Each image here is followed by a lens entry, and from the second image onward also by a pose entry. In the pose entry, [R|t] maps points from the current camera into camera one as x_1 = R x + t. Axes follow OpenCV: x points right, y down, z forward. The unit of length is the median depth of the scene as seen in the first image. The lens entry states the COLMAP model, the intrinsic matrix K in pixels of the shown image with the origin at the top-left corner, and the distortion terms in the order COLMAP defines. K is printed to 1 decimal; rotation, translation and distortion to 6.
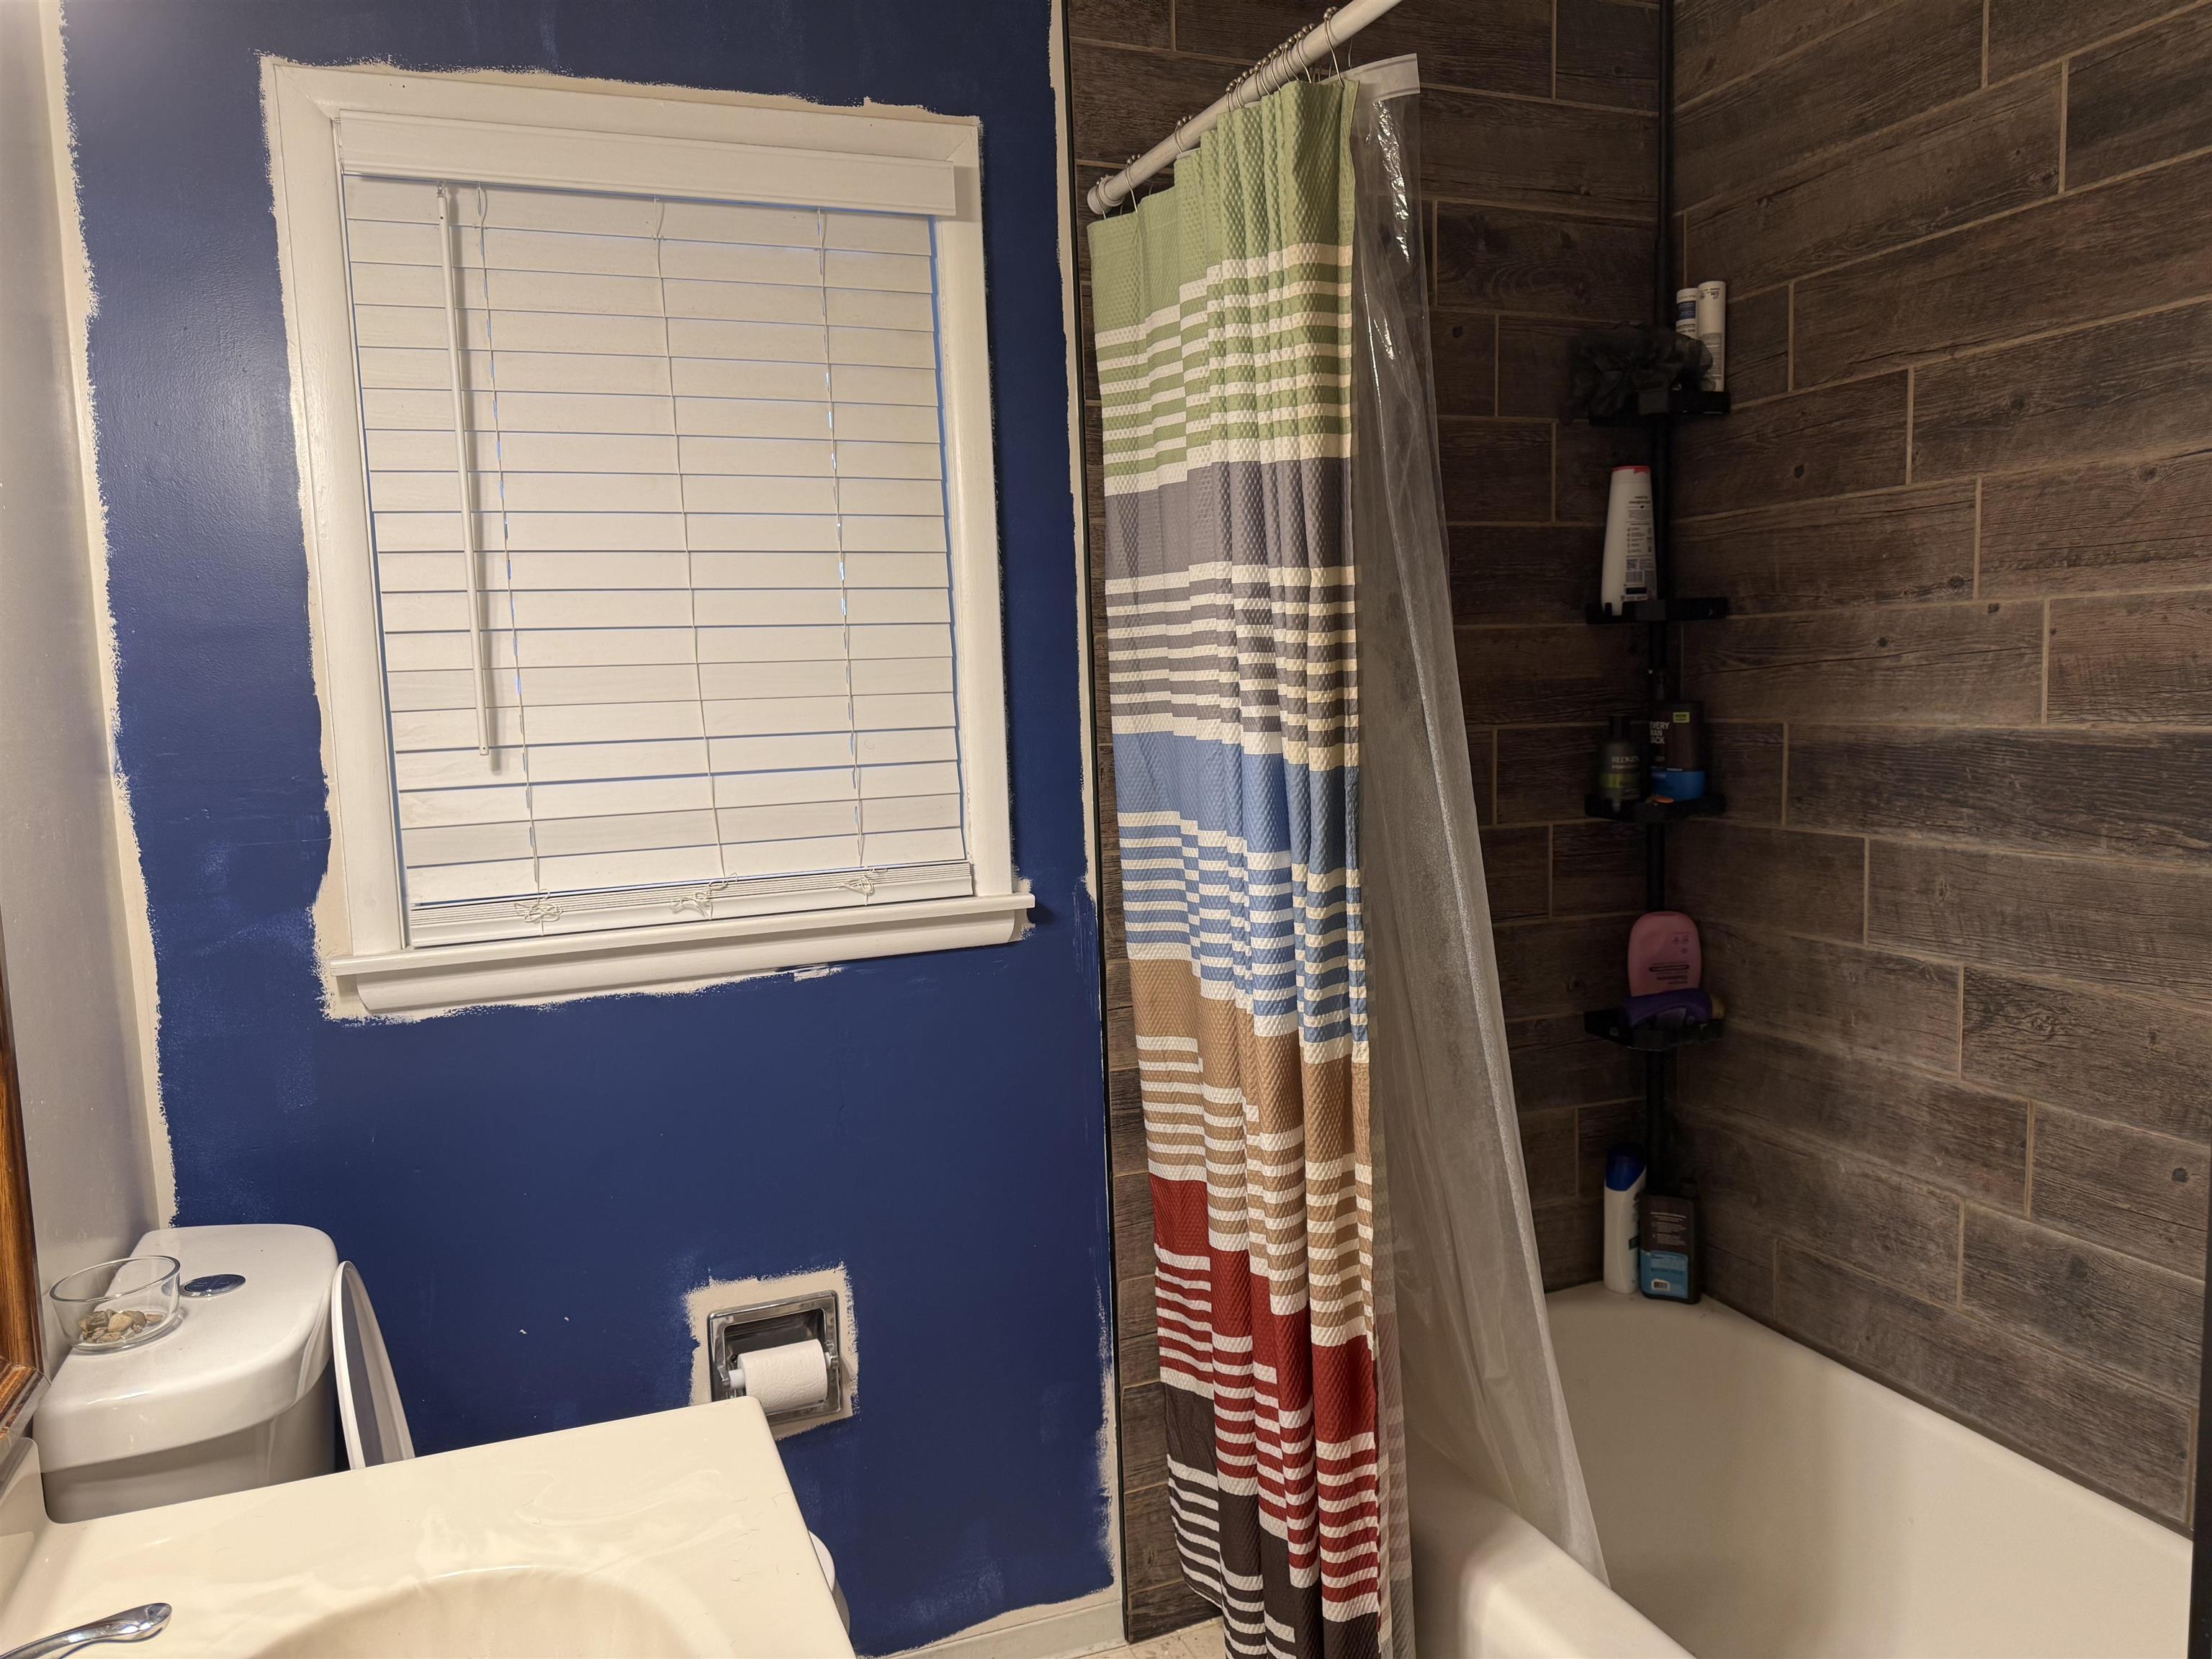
lens RADIAL K [[1667.1, 0, 1106.0], [0, 1667.1, 829.5], [0, 0, 1]] dist [0.089748, -0.098887]
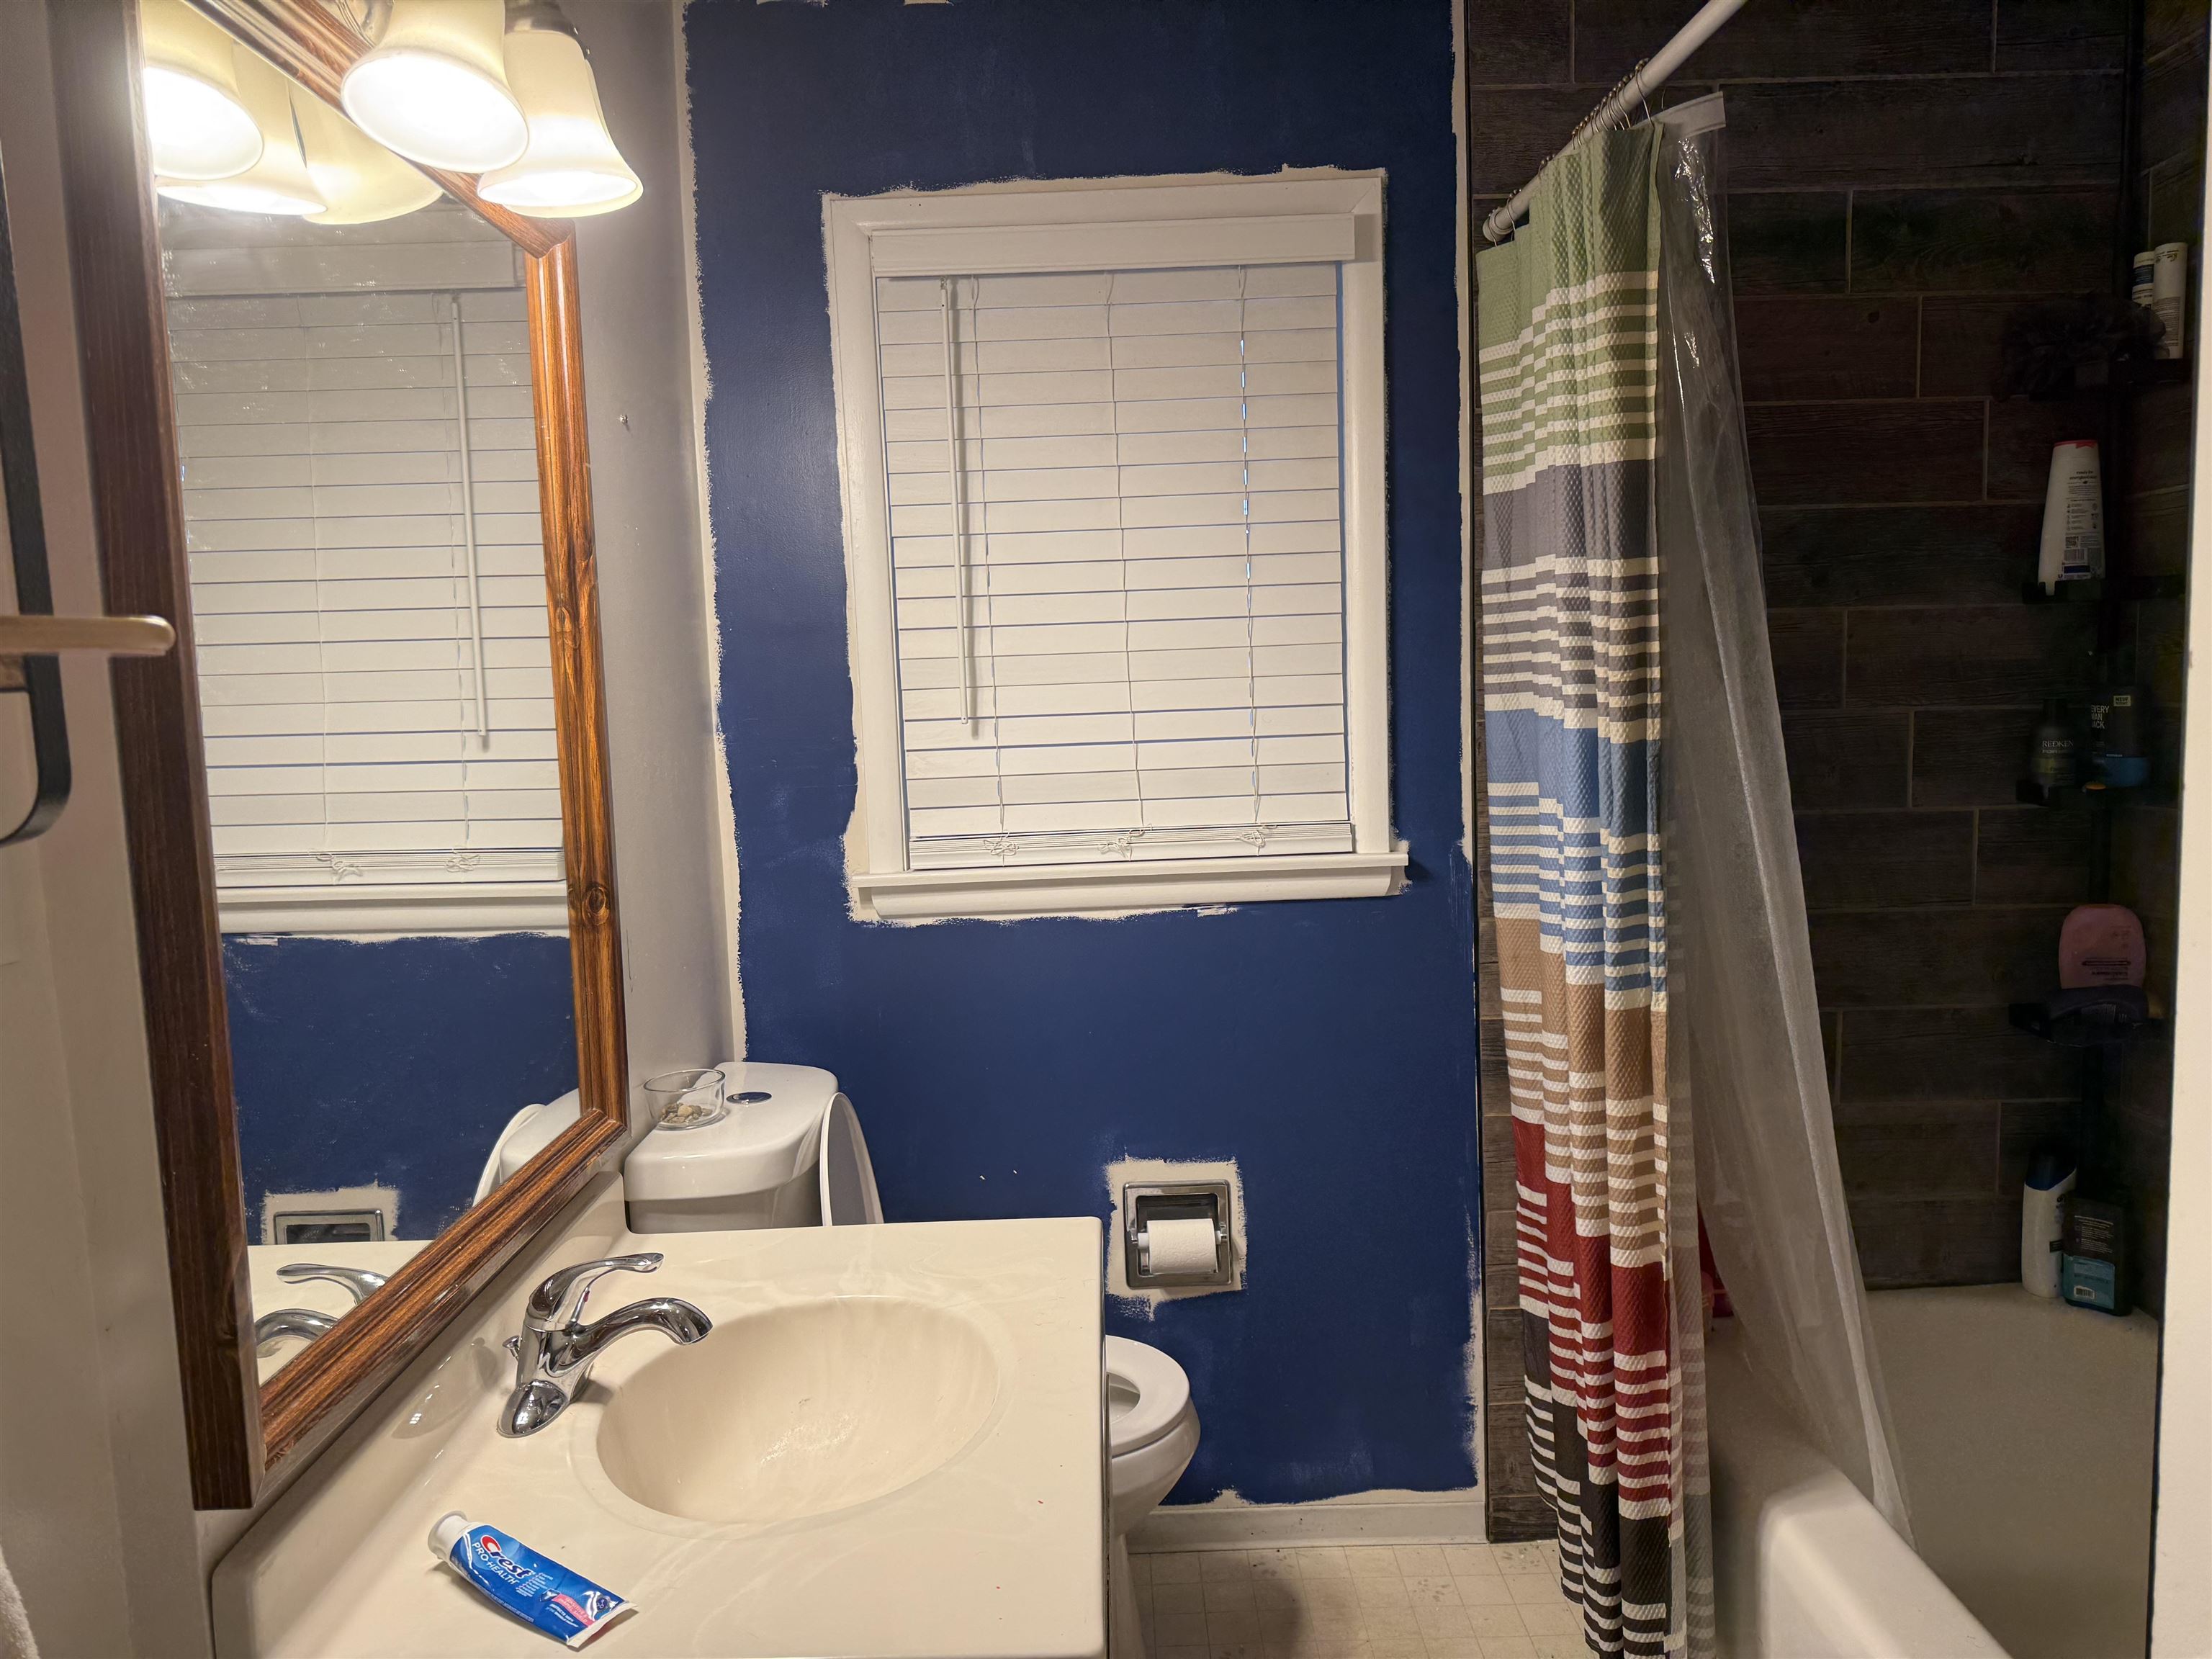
lens RADIAL K [[1590.7, 0, 1051.1], [0, 1590.7, 813.9], [0, 0, 1]] dist [0.177322, -0.165519]
pose [[0.933884, 0.035790, -0.355782, 0.125067], [-0.034551, 0.999355, 0.009837, 0.010350], [0.355904, 0.003106, 0.934517, -0.110953]]
